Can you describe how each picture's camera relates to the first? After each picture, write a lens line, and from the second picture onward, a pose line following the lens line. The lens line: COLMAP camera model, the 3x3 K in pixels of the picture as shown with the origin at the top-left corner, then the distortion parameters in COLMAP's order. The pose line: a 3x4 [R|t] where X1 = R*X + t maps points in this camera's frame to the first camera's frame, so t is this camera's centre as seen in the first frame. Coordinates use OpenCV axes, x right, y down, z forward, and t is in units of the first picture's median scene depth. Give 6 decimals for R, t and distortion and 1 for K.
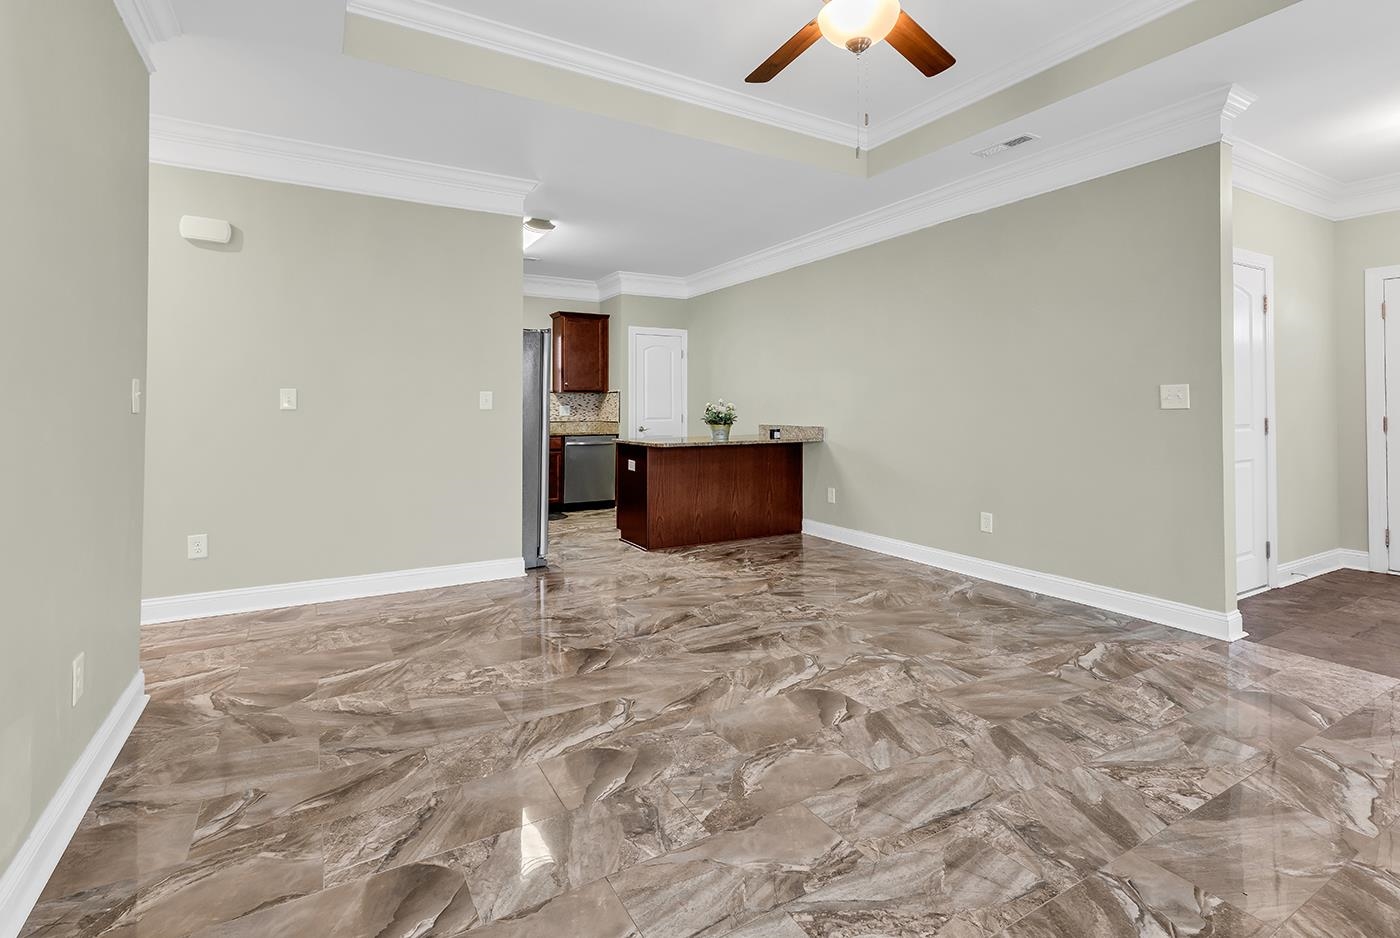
lens RADIAL K [[672.3, 0, 671.1], [0, 672.3, 371.7], [0, 0, 1]] dist [0.004902, -0.001642]
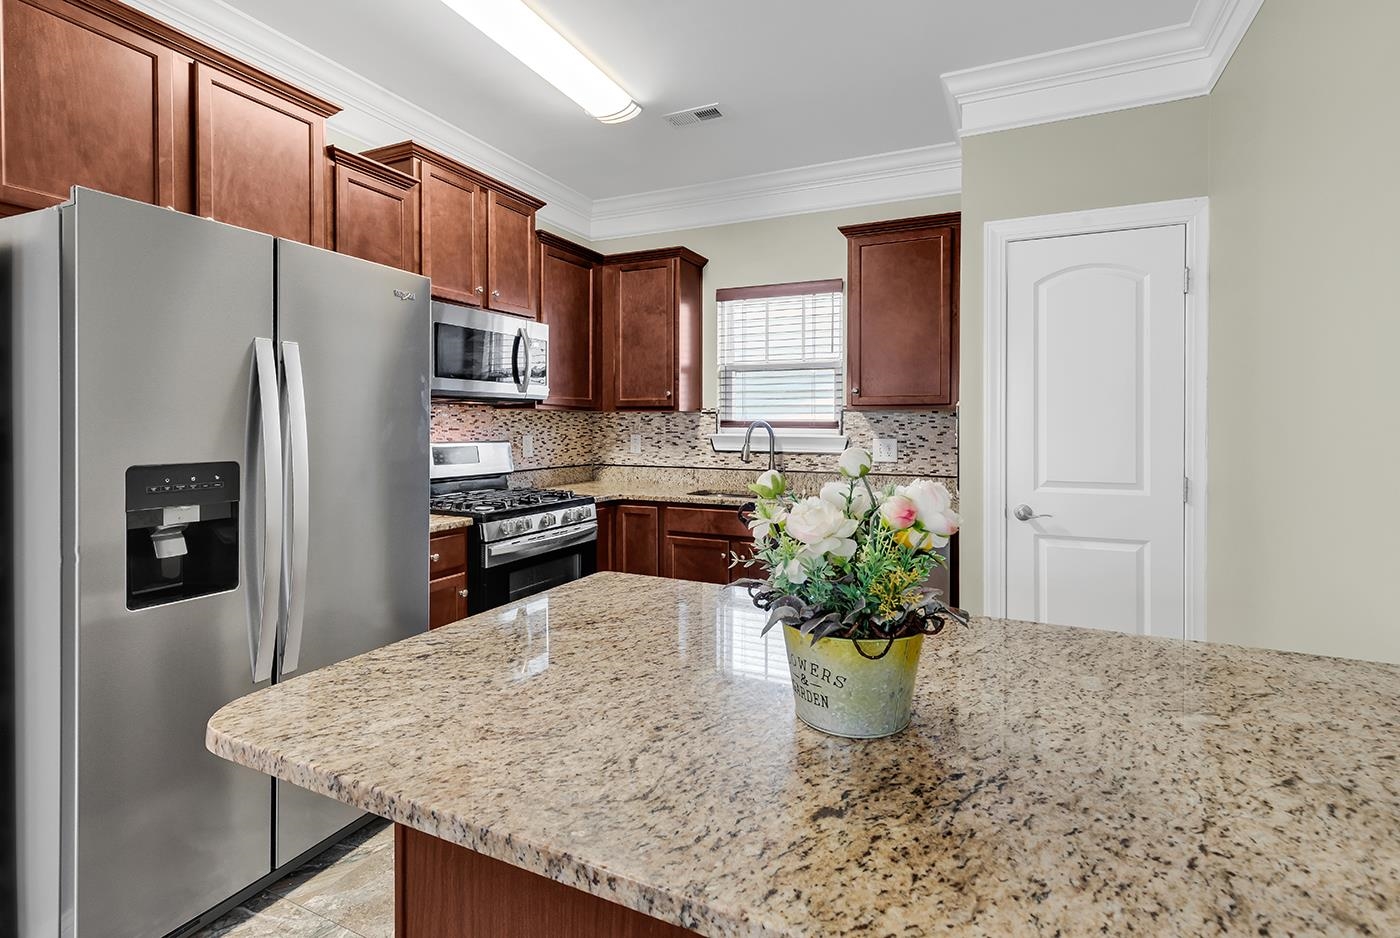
lens RADIAL K [[641.0, 0, 704.4], [0, 641.0, 423.5], [0, 0, 1]] dist [0.002105, 0.000099]
pose [[0.586808, 0.008306, -0.809683, 0.357958], [0.036992, 0.998628, 0.037053, 0.055325], [0.808881, -0.051695, 0.585696, 1.890894]]
